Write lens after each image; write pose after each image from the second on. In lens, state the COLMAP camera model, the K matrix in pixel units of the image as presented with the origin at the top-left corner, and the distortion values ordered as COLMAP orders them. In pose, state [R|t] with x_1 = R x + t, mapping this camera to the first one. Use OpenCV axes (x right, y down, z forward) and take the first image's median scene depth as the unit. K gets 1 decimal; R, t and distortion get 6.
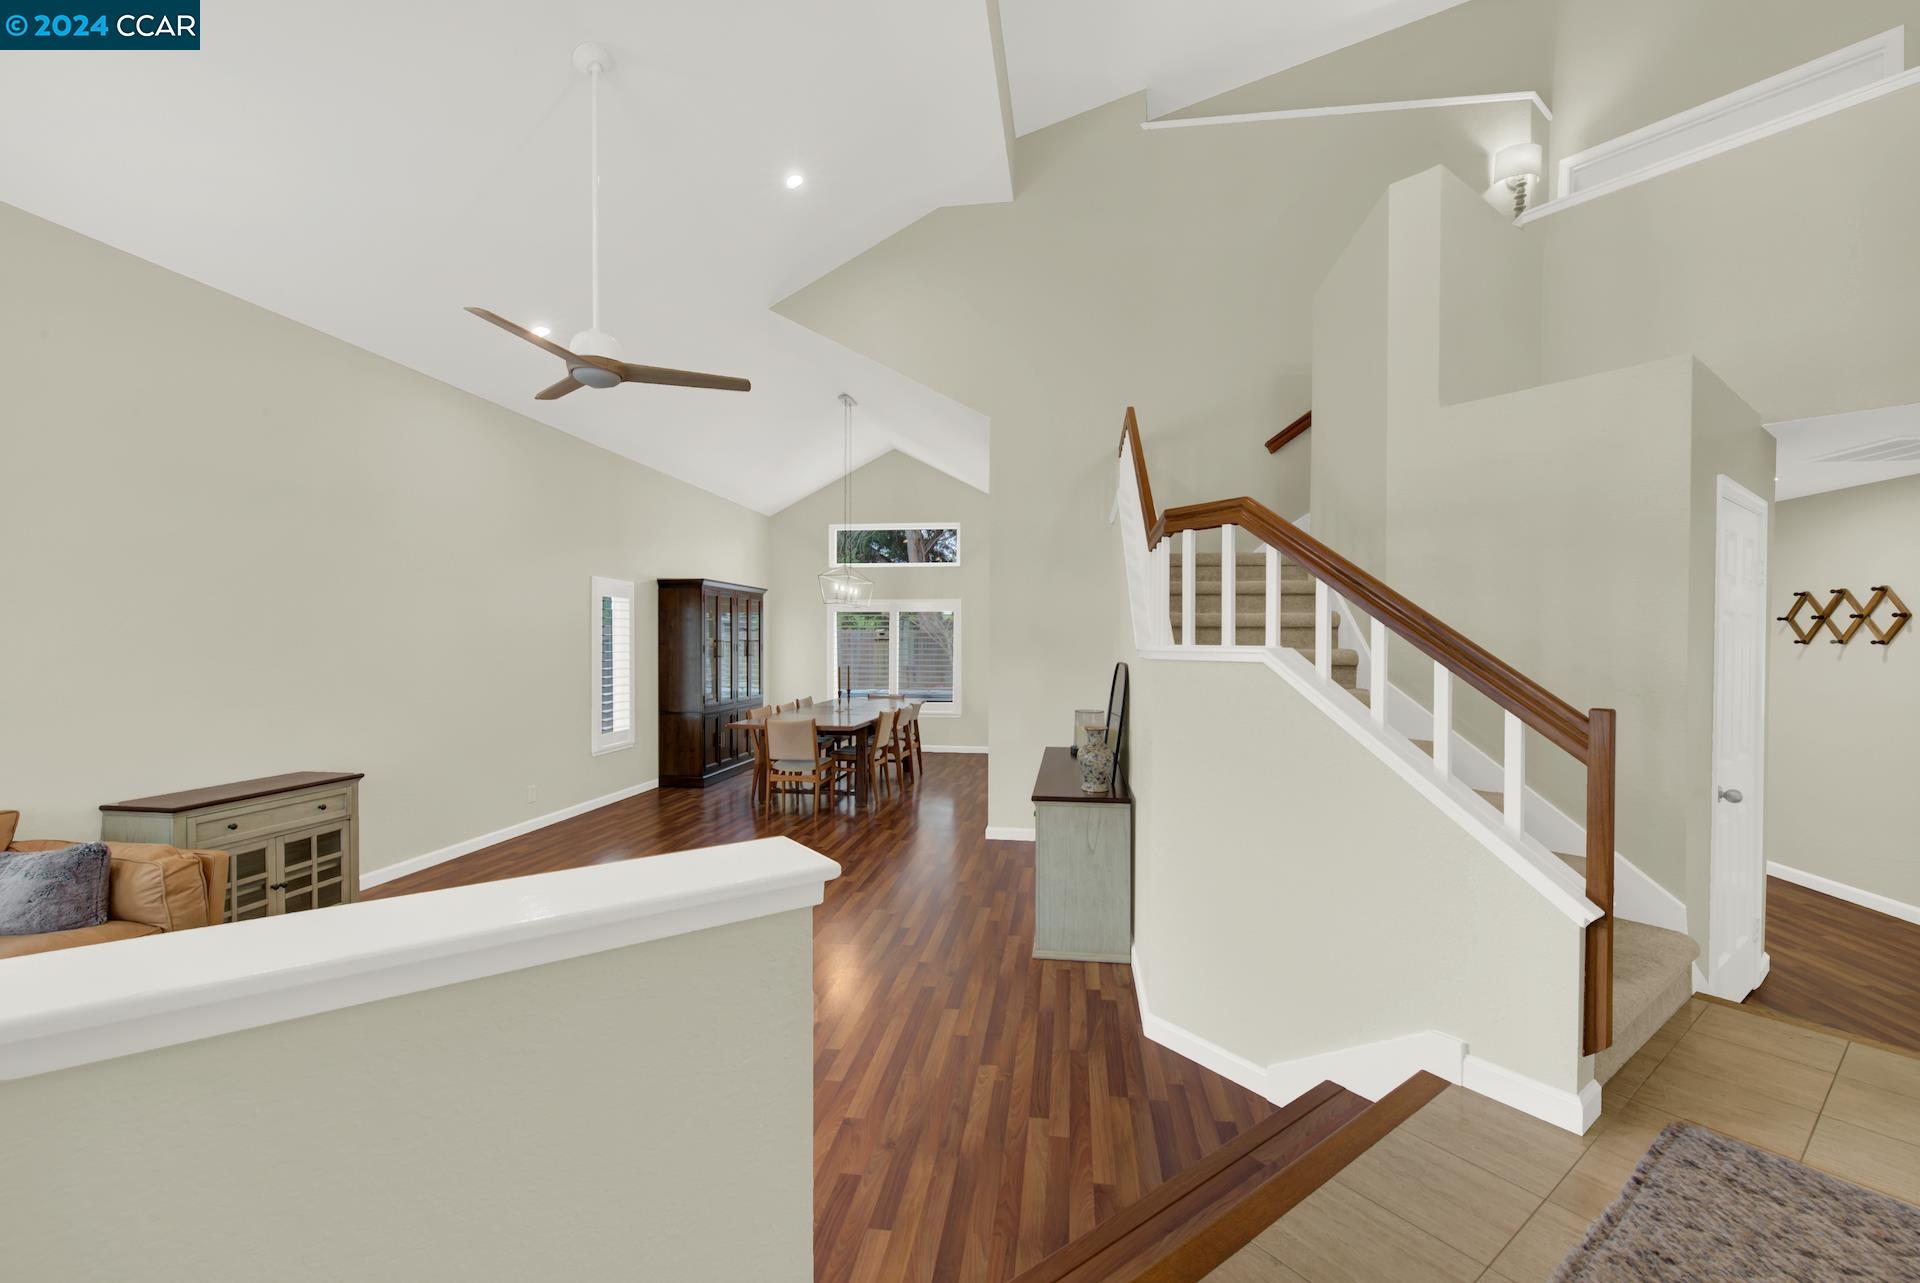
lens RADIAL K [[772.4, 0, 962.8], [0, 772.4, 650.7], [0, 0, 1]] dist [0.009503, -0.005216]
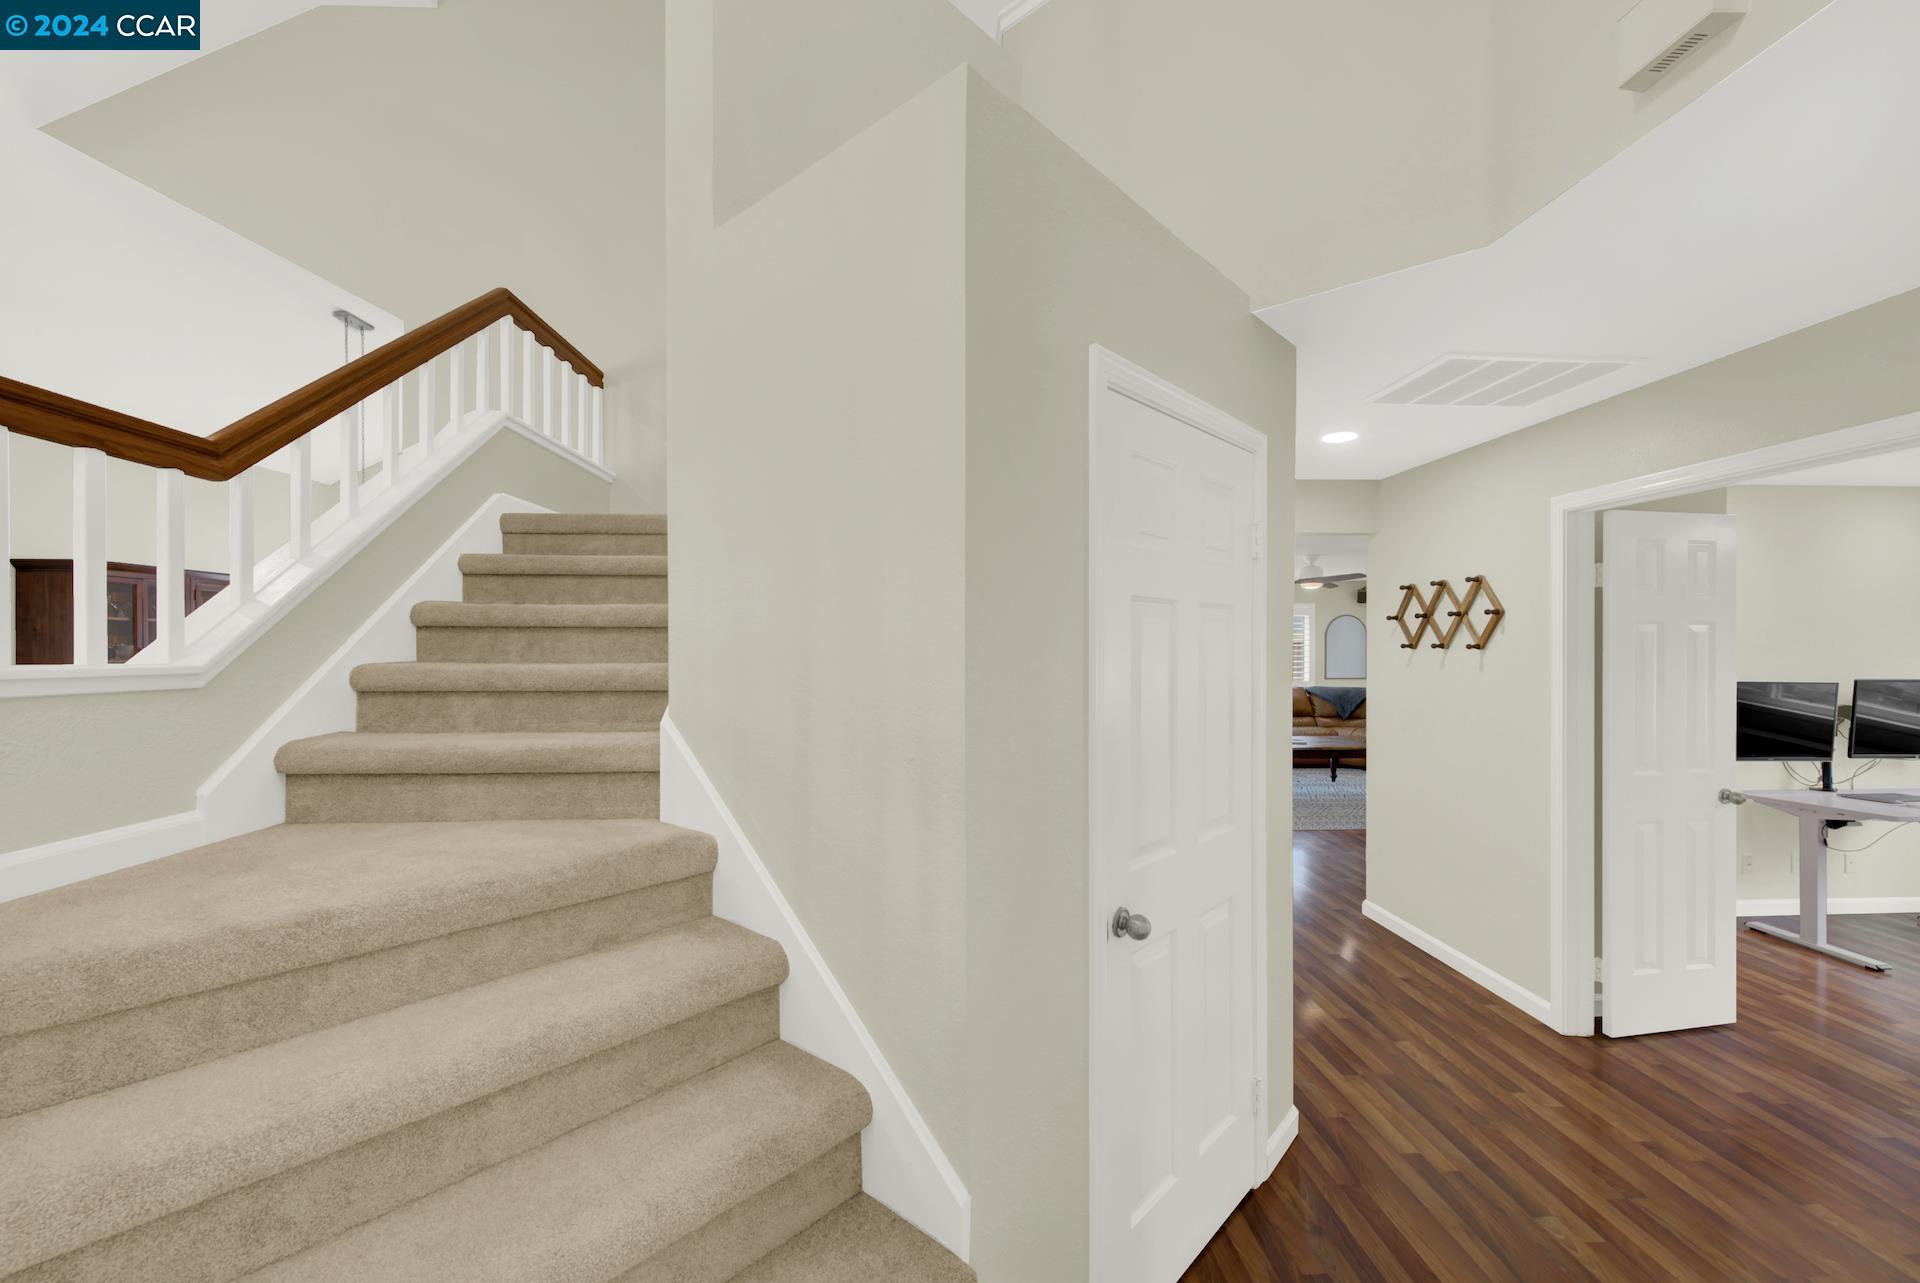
lens RADIAL K [[772.4, 0, 962.8], [0, 772.4, 650.7], [0, 0, 1]] dist [0.009503, -0.005216]
pose [[0.981543, -0.006327, 0.191136, 0.503788], [0.007250, 0.999965, -0.004130, -0.006927], [-0.191103, 0.005440, 0.981555, 0.312527]]
